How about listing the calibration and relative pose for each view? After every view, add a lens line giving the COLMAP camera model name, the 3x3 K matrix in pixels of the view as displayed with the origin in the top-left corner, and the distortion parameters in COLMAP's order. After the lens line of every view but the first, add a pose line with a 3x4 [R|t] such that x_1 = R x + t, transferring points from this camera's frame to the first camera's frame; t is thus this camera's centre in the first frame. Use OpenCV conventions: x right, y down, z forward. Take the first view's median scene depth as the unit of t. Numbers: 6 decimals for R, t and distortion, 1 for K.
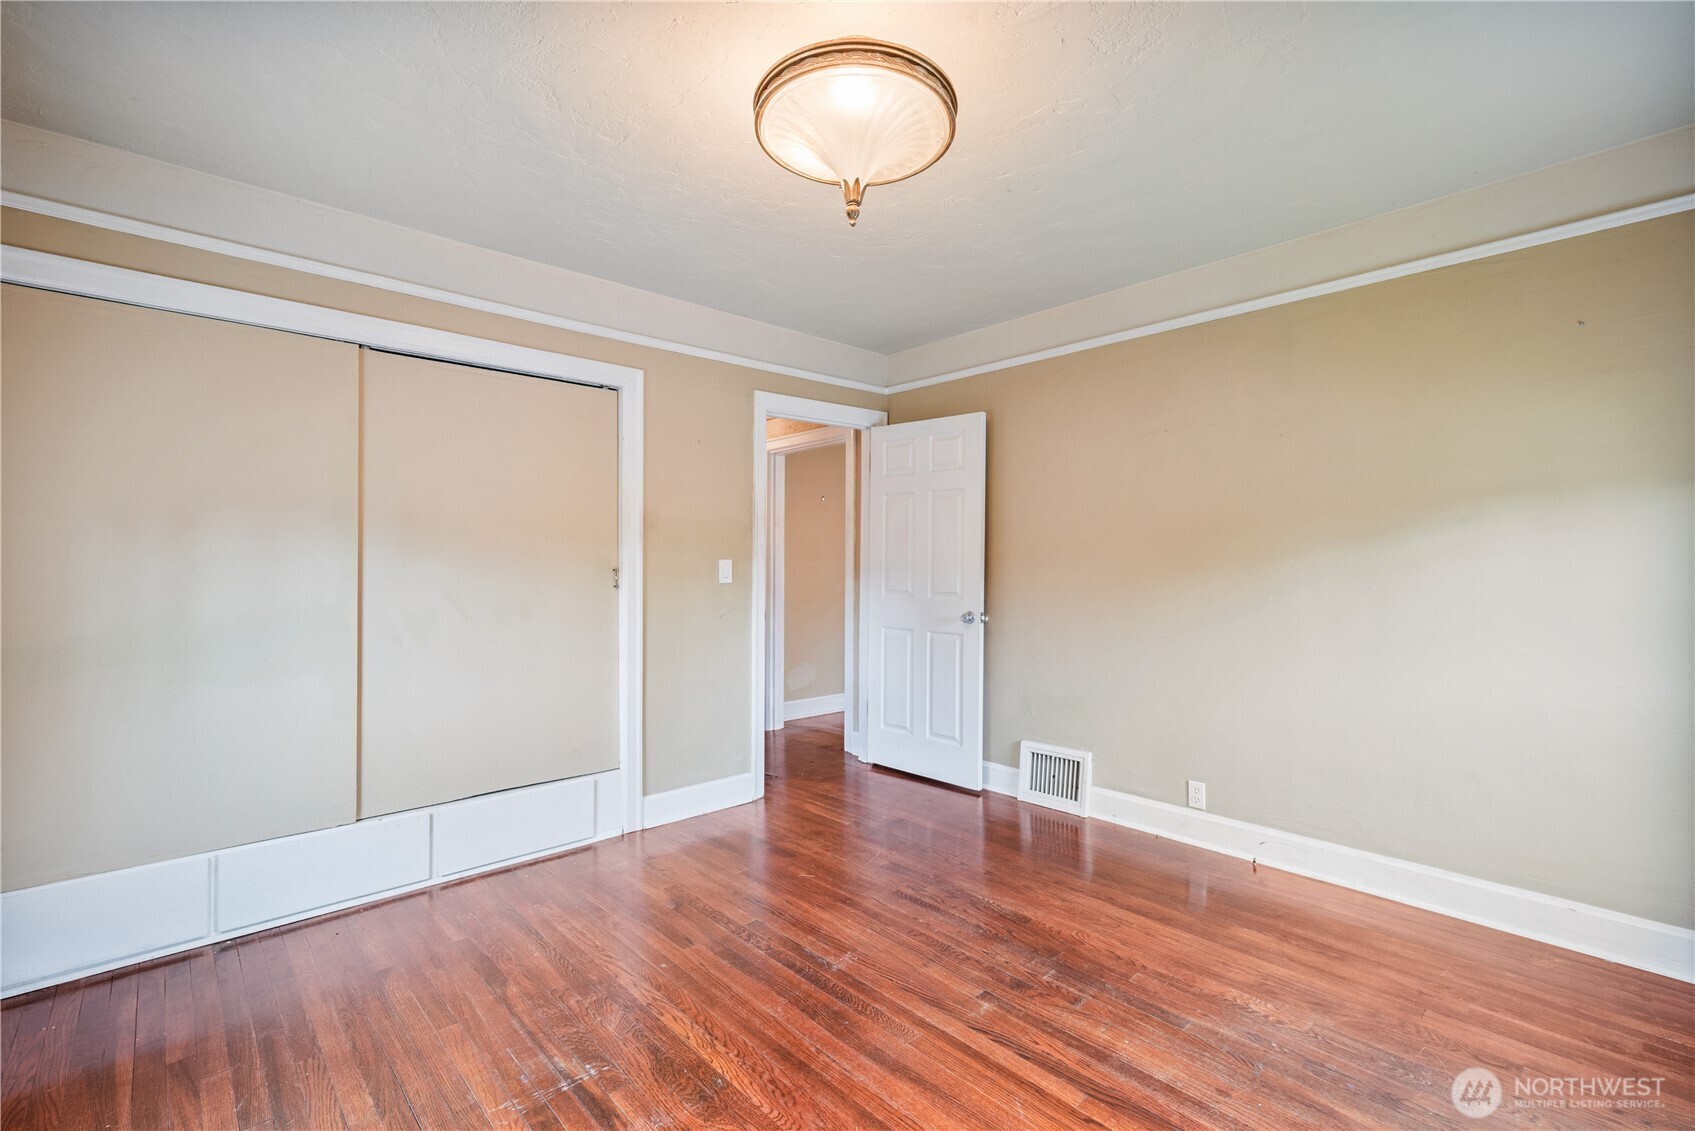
lens RADIAL K [[755.3, 0, 847.5], [0, 755.3, 565.5], [0, 0, 1]] dist [-0.000235, 0.000292]
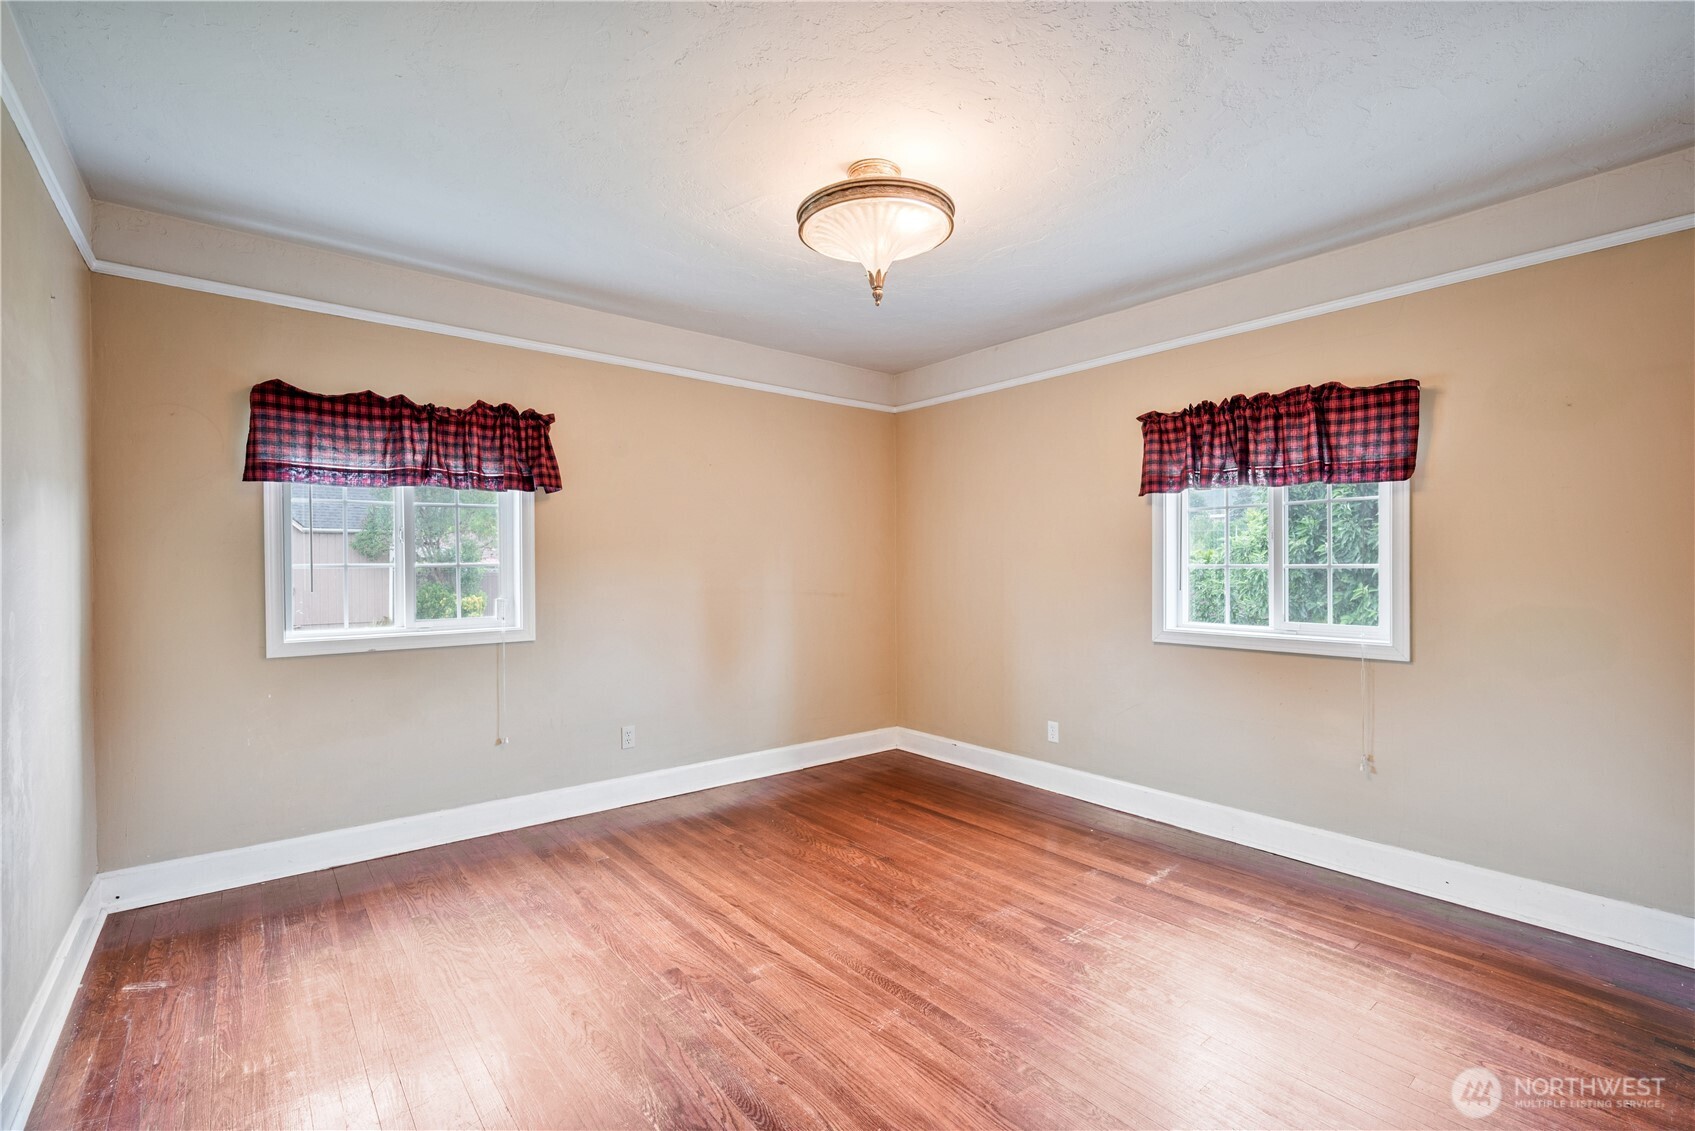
lens RADIAL K [[746.4, 0, 847.5], [0, 746.4, 565.5], [0, 0, 1]] dist [-0.000777, -0.000302]
pose [[-0.998254, 0.002571, 0.059005, -0.014288], [0.002801, 0.999989, 0.003827, -0.008218], [-0.058994, 0.003986, -0.998250, 2.104784]]
